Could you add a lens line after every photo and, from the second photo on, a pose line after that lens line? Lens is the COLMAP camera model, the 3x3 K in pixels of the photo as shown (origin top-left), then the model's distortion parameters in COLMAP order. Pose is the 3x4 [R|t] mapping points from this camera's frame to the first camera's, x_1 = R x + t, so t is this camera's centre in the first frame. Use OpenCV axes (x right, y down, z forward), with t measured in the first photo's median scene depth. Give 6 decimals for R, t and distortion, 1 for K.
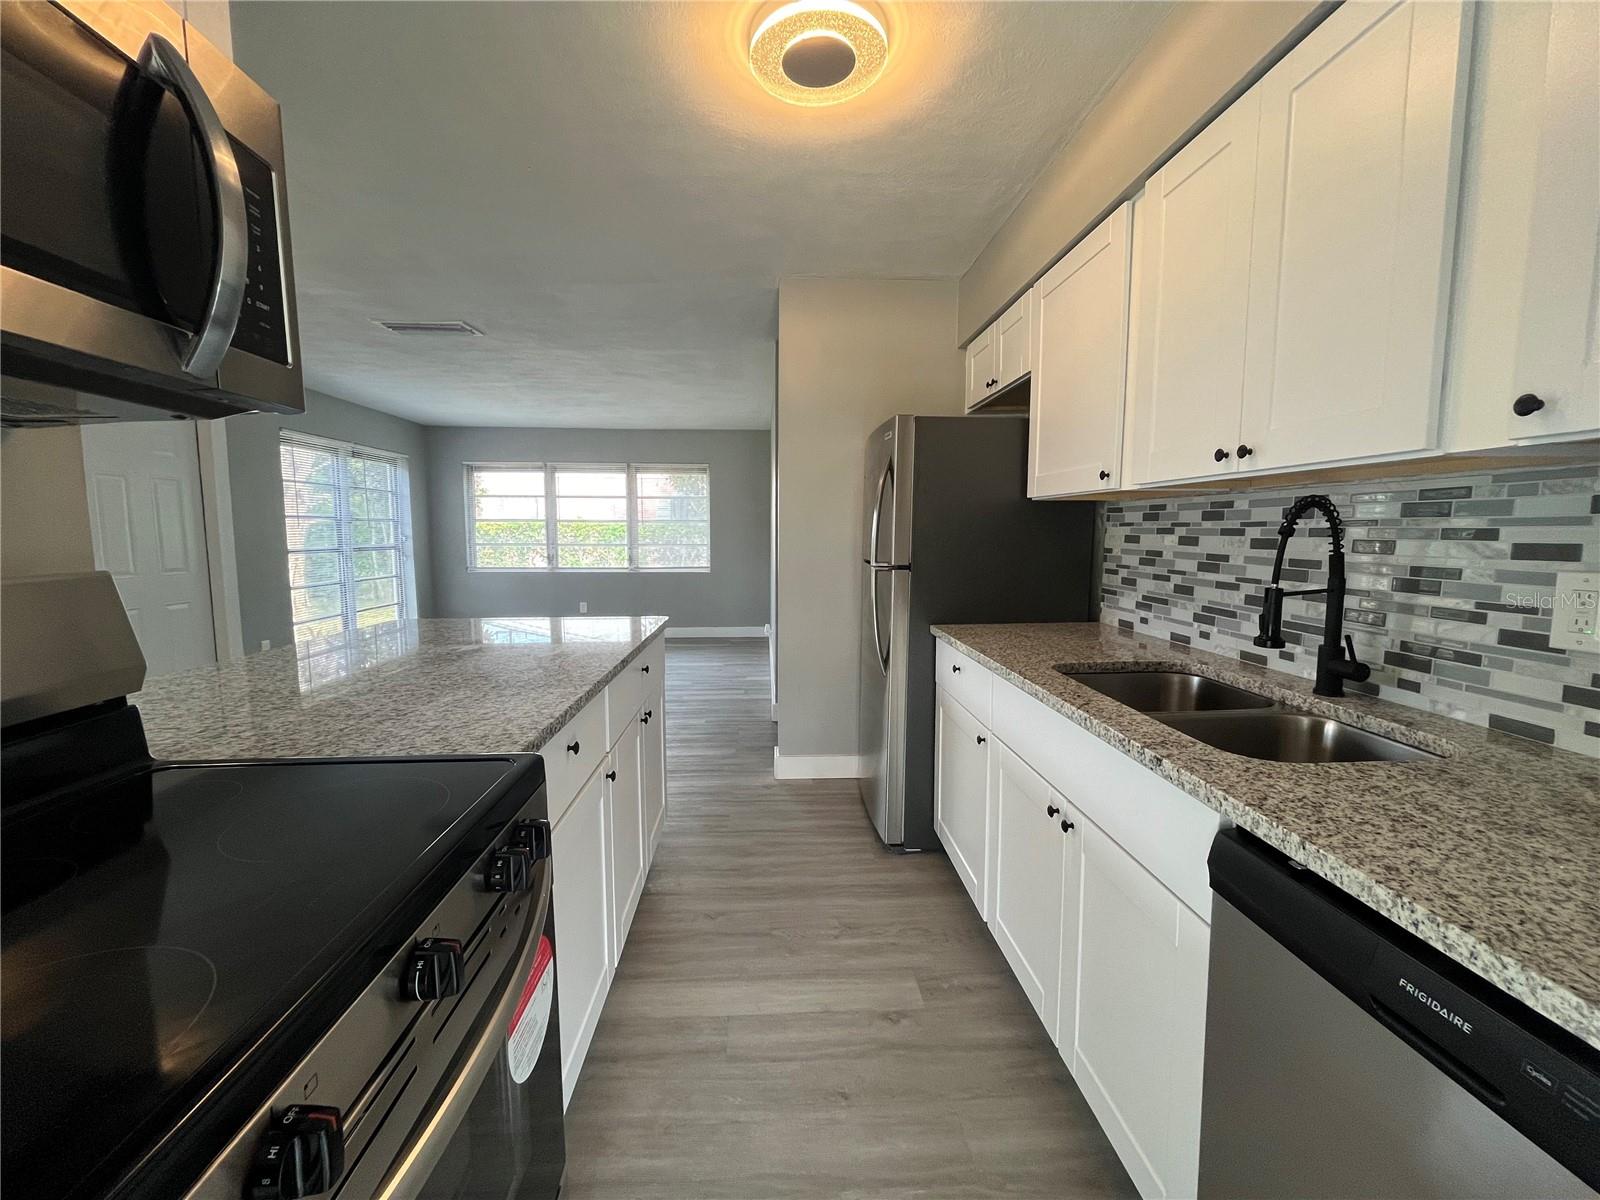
lens RADIAL K [[646.1, 0, 797.4], [0, 646.1, 596.7], [0, 0, 1]] dist [-0.003444, 0.000633]
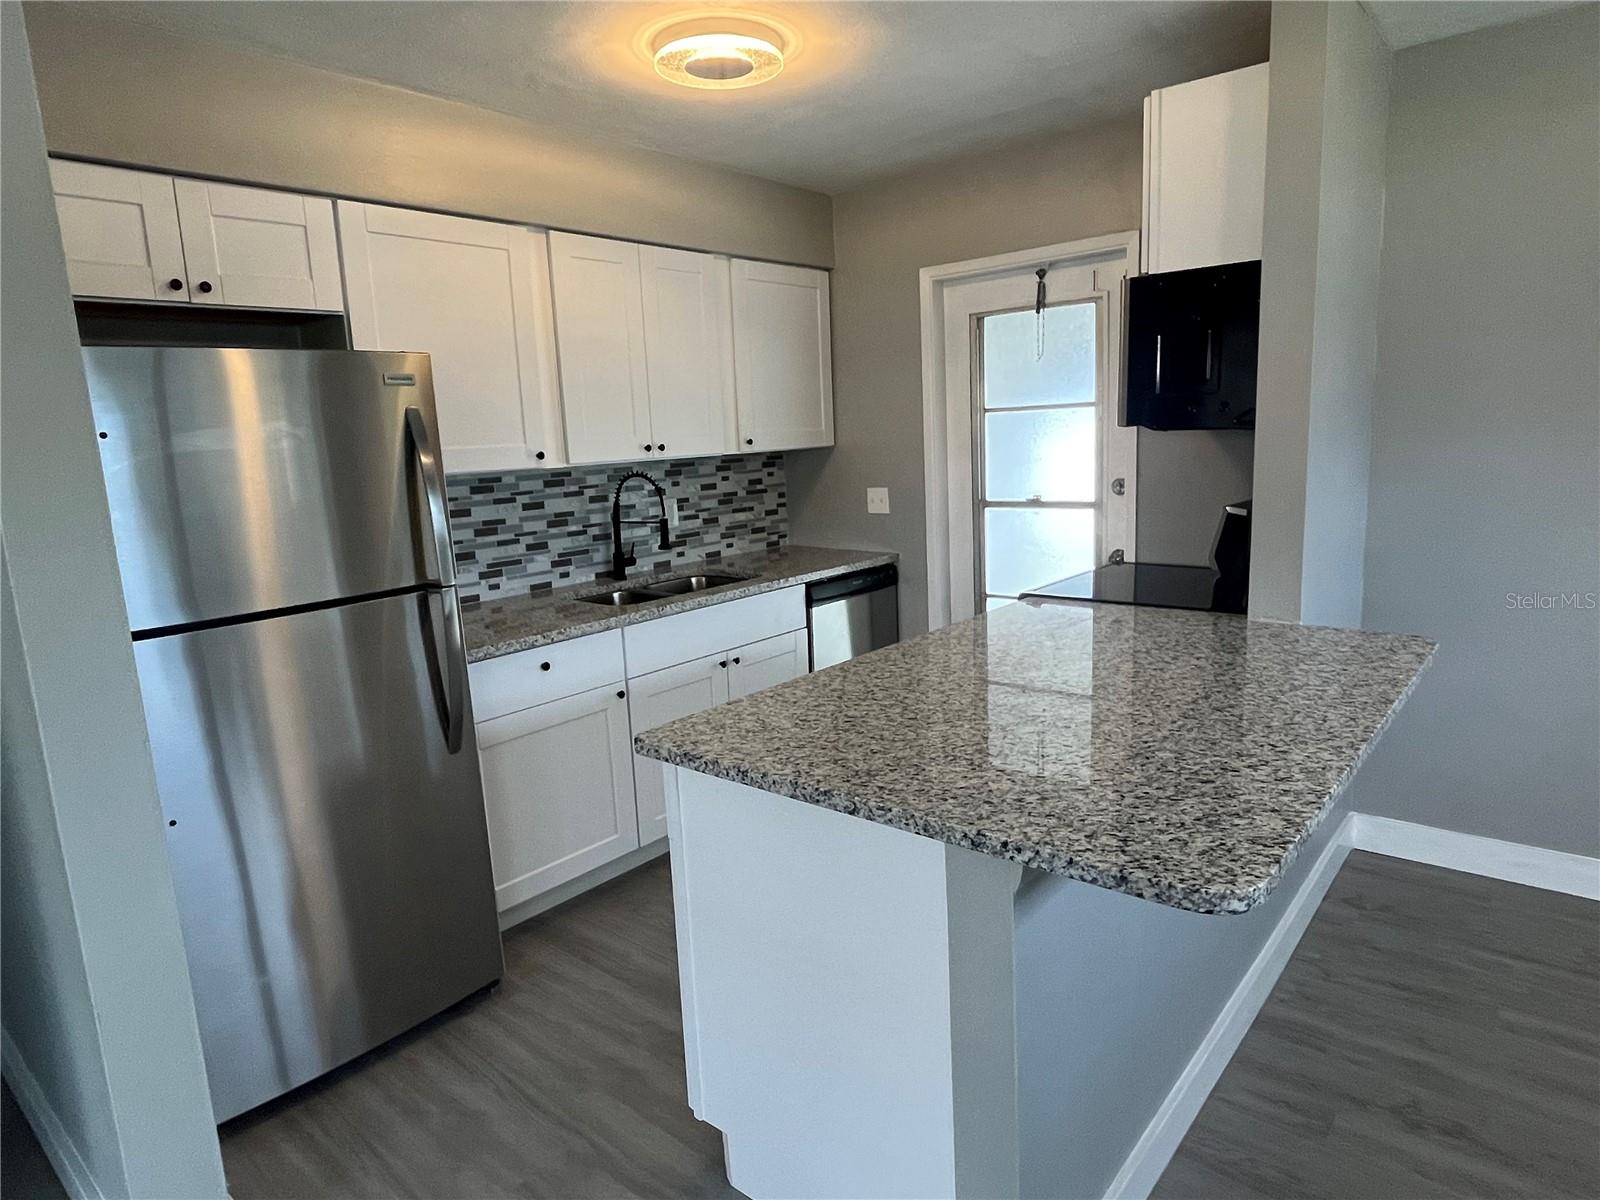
lens RADIAL K [[941.5, 0, 791.3], [0, 941.5, 597.3], [0, 0, 1]] dist [-0.000506, -0.000458]
pose [[-0.725324, -0.088545, 0.682689, -0.975777], [0.116773, 0.961497, 0.248772, -0.293115], [-0.678431, 0.260160, -0.687057, 1.808845]]
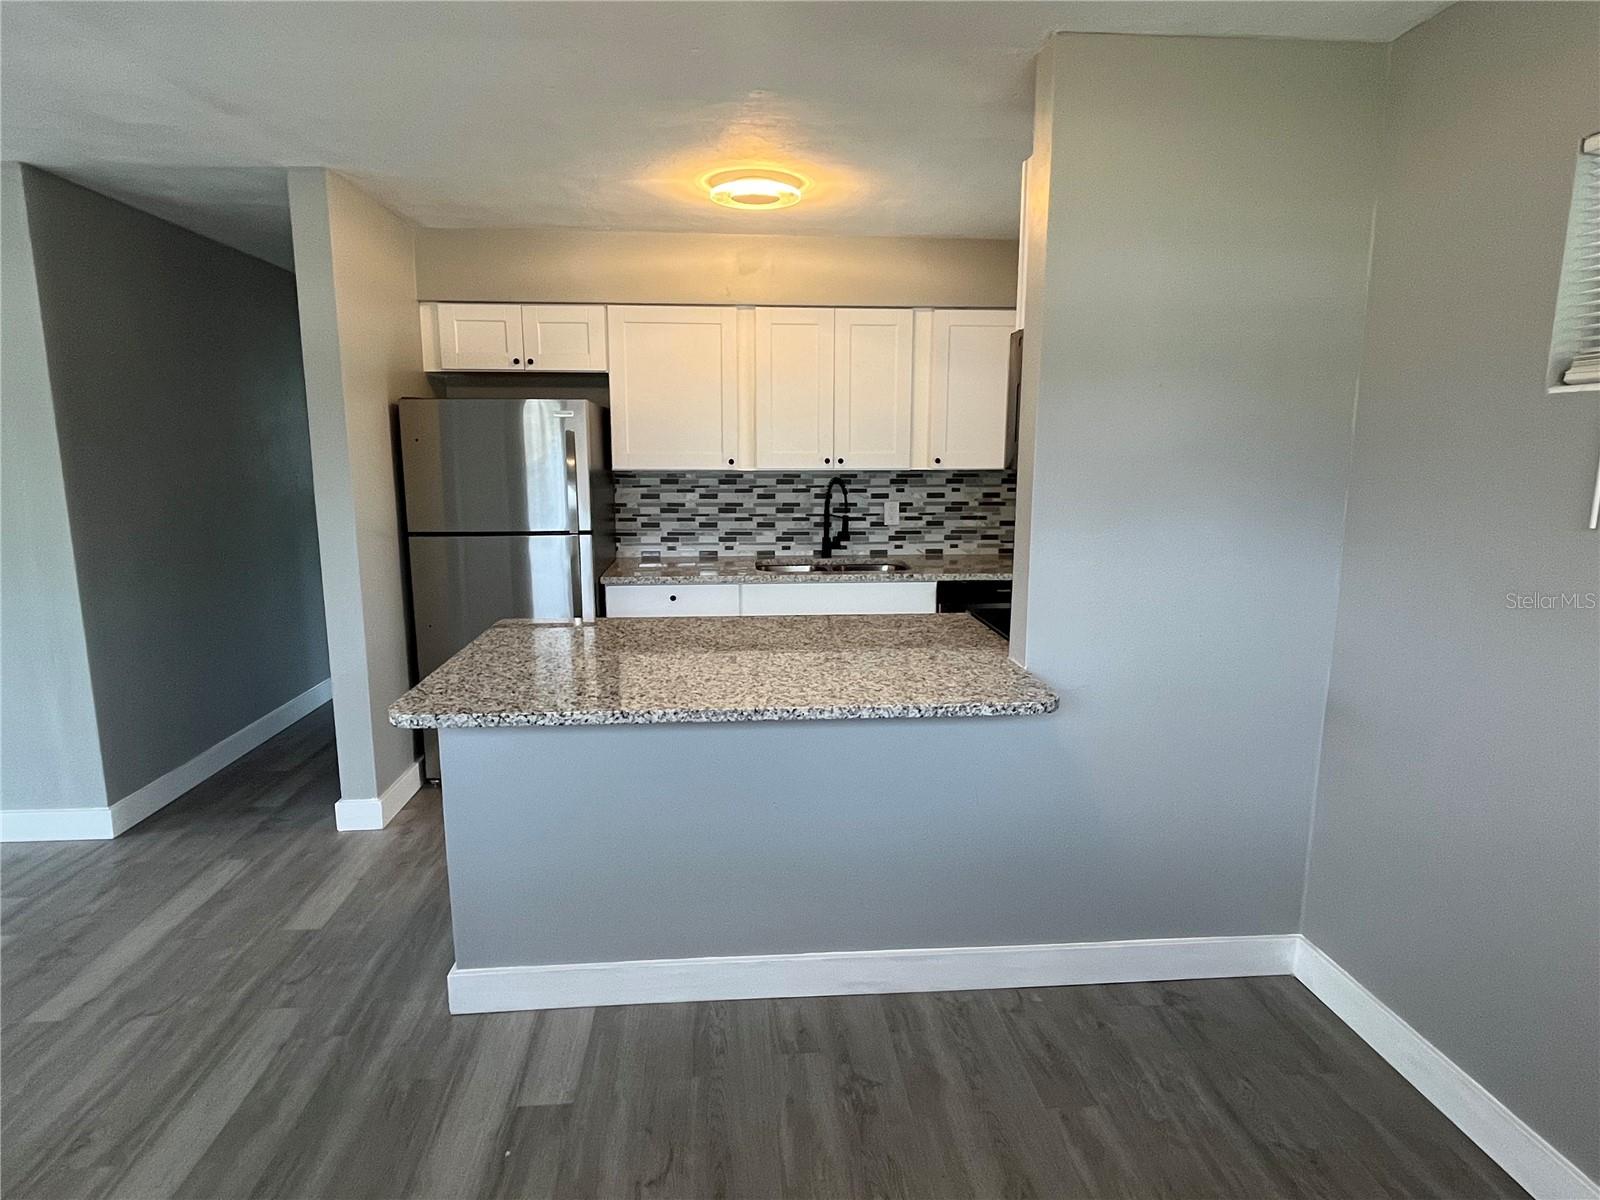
lens RADIAL K [[872.6, 0, 796.7], [0, 872.6, 595.9], [0, 0, 1]] dist [0.000372, -0.001771]
pose [[-0.029711, -0.172461, 0.984568, -1.763048], [0.101985, 0.979340, 0.174622, -0.211490], [-0.994342, 0.105600, -0.011509, 0.835868]]
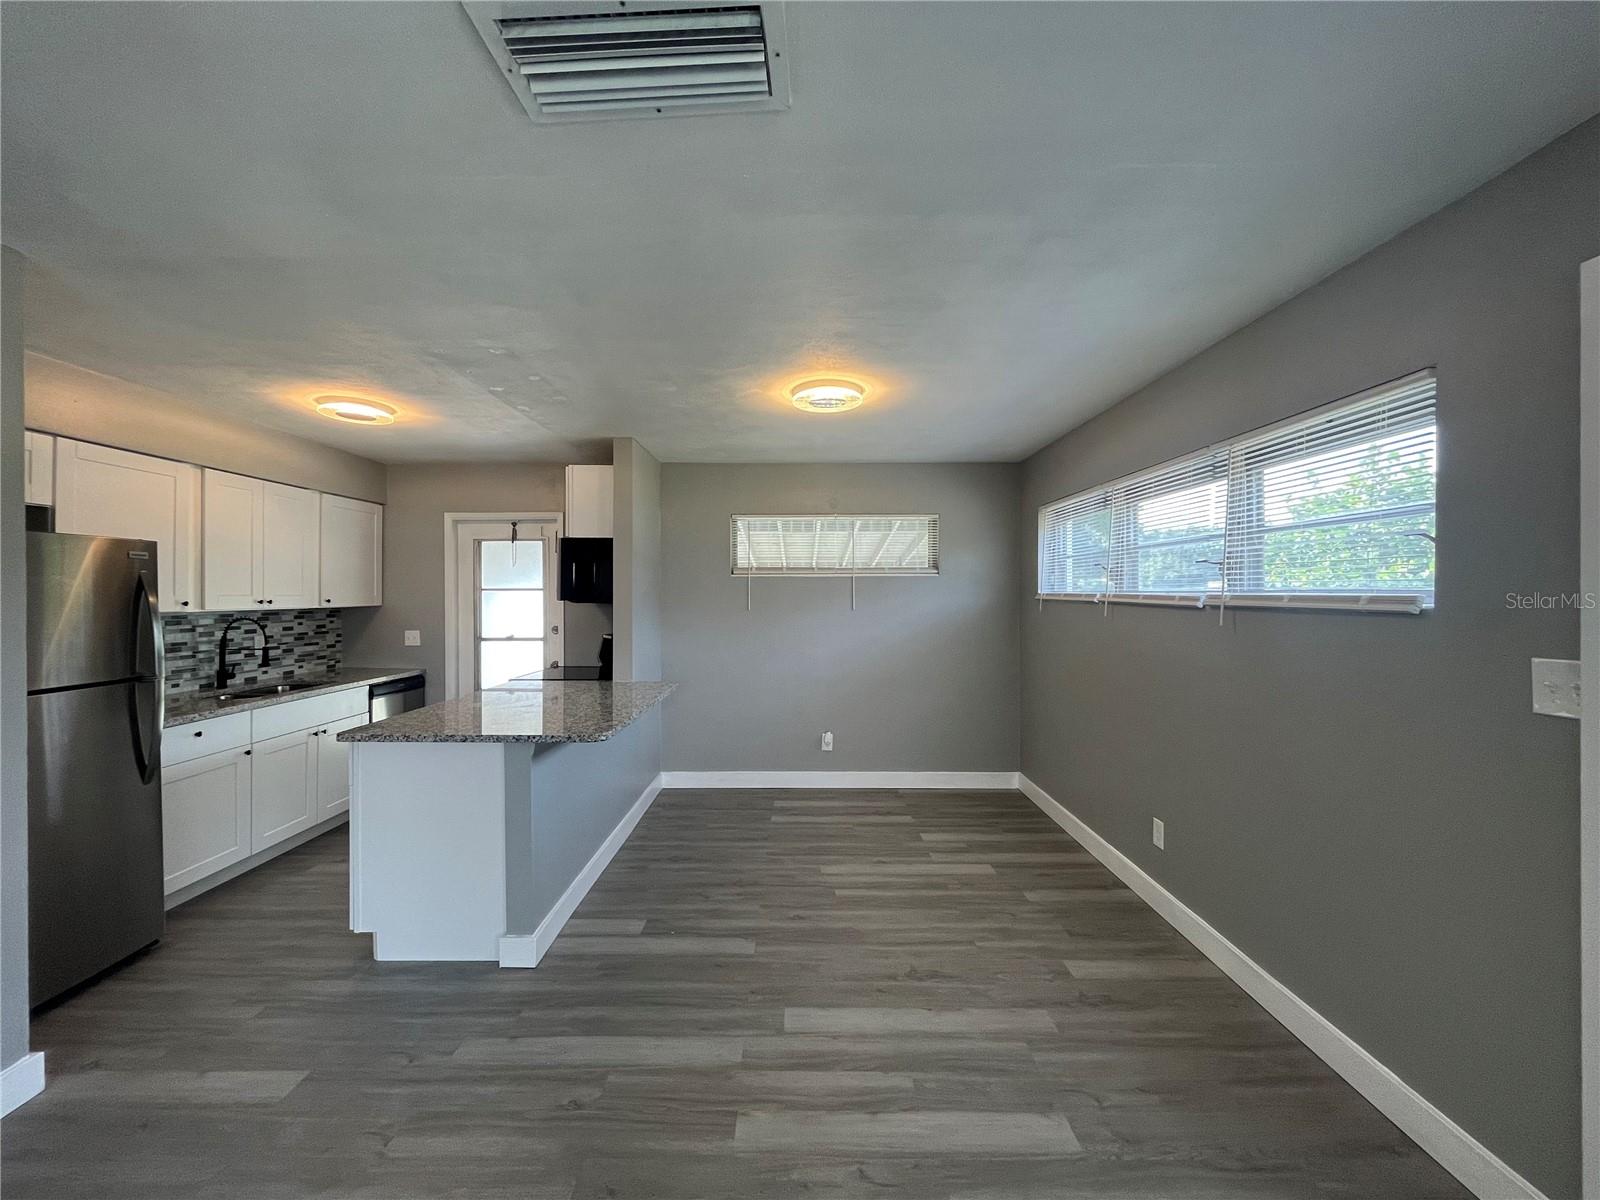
lens RADIAL K [[646.1, 0, 795.0], [0, 646.1, 596.3], [0, 0, 1]] dist [-0.003444, 0.000633]
pose [[-0.998386, -0.001723, 0.056773, -1.265671], [0.004301, 0.994377, 0.105811, -0.369885], [-0.056636, 0.105884, -0.992764, 2.540423]]
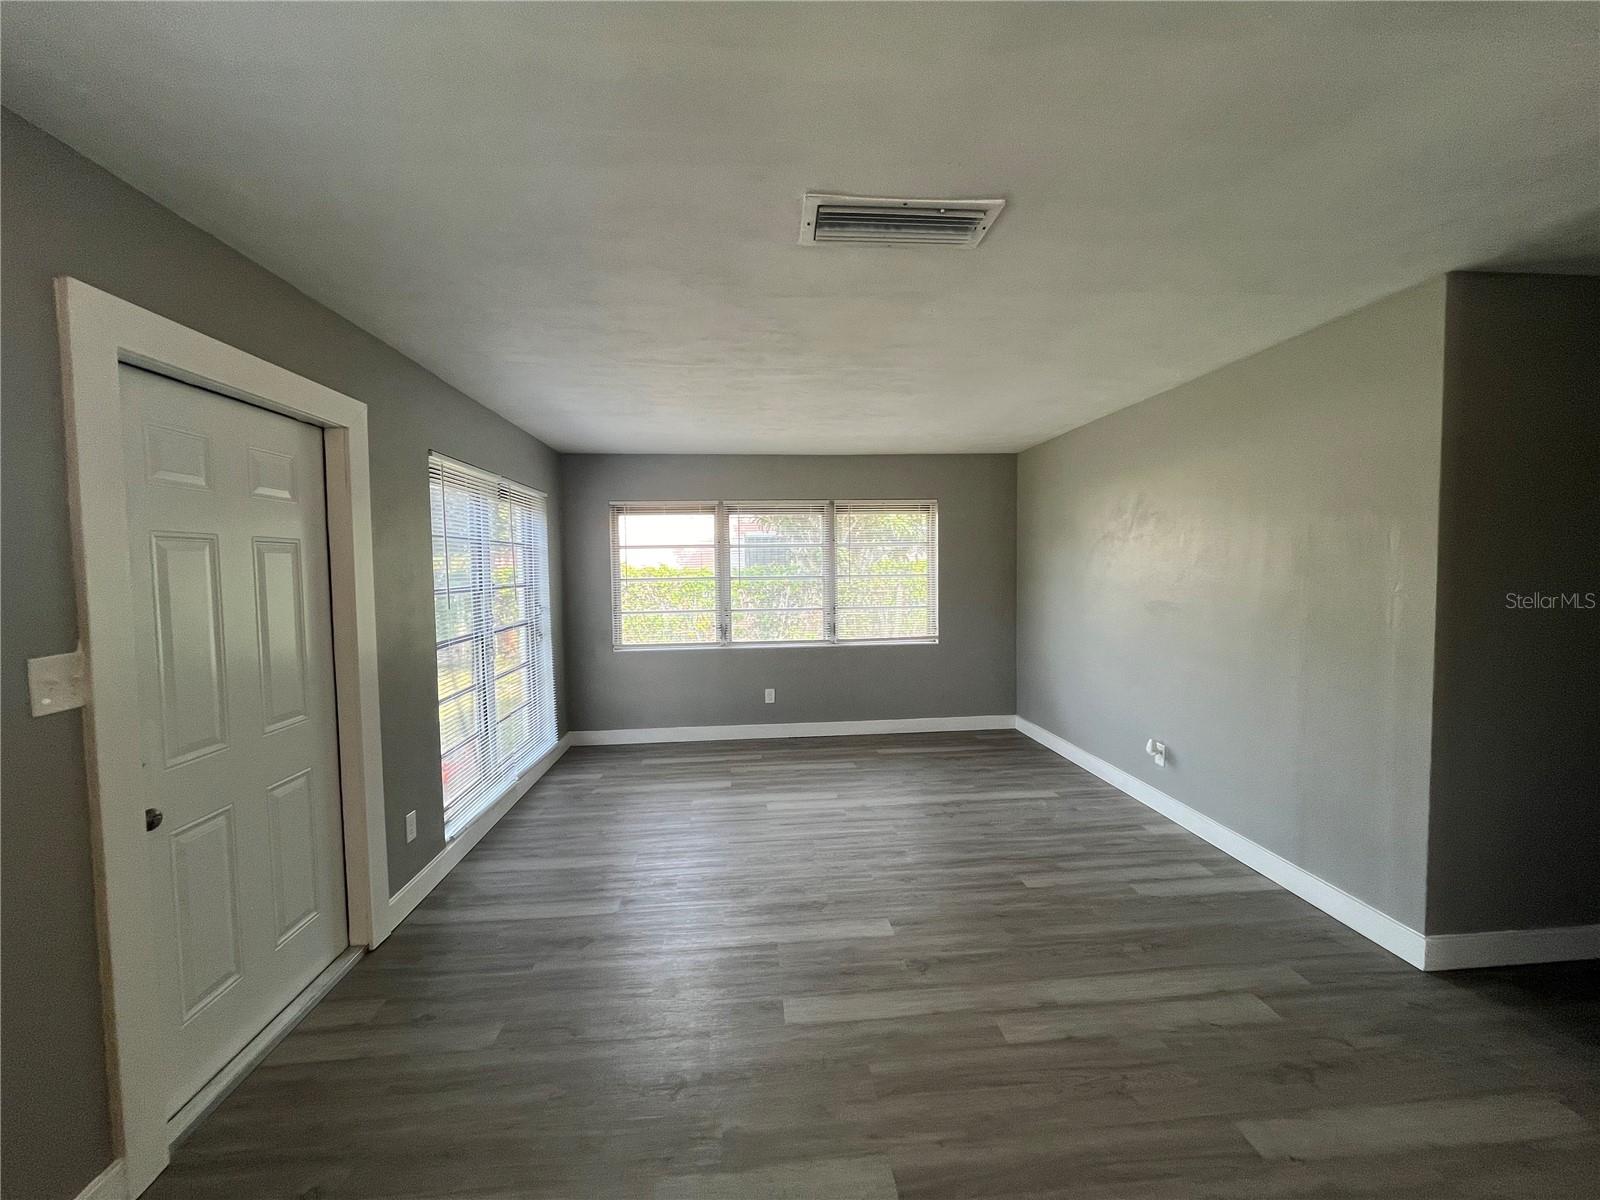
lens RADIAL K [[646.1, 0, 814.7], [0, 646.1, 581.3], [0, 0, 1]] dist [-0.003444, 0.000633]
pose [[0.999155, -0.021289, 0.035168, -1.231965], [0.024083, 0.996420, -0.081039, -0.210367], [-0.033316, 0.081817, 0.996090, 1.034006]]
